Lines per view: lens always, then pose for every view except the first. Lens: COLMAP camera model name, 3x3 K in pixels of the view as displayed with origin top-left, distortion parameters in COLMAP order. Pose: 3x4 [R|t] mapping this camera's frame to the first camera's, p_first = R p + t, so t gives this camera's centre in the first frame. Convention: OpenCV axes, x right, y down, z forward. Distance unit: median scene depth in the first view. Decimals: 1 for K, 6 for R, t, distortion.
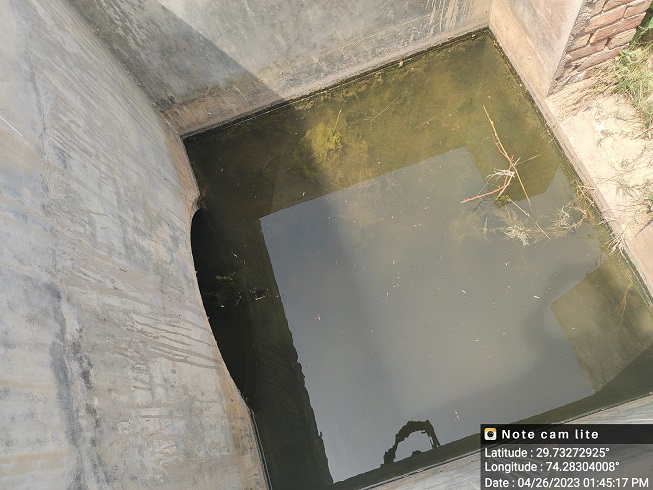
lens RADIAL K [[497.3, 0, 352.5], [0, 497.3, 260.7], [0, 0, 1]] dist [0.052998, -0.063230]
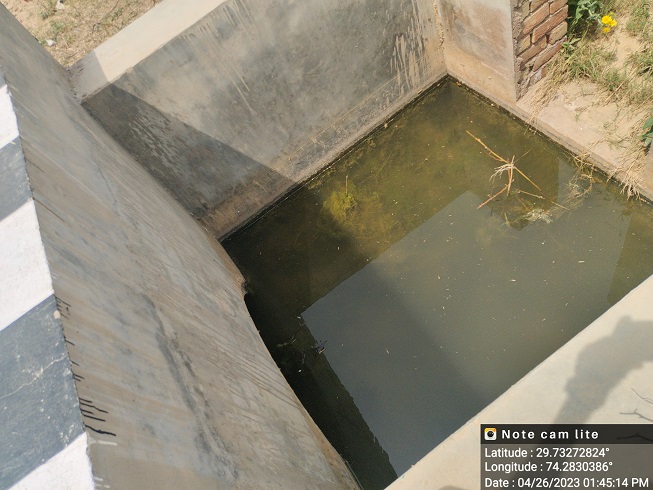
lens RADIAL K [[497.3, 0, 350.4], [0, 497.3, 250.1], [0, 0, 1]] dist [0.052998, -0.063230]
pose [[0.953665, -0.299464, -0.029047, -0.041442], [0.279731, 0.918069, -0.280893, 0.206421], [0.110784, 0.259753, 0.959299, -0.043677]]
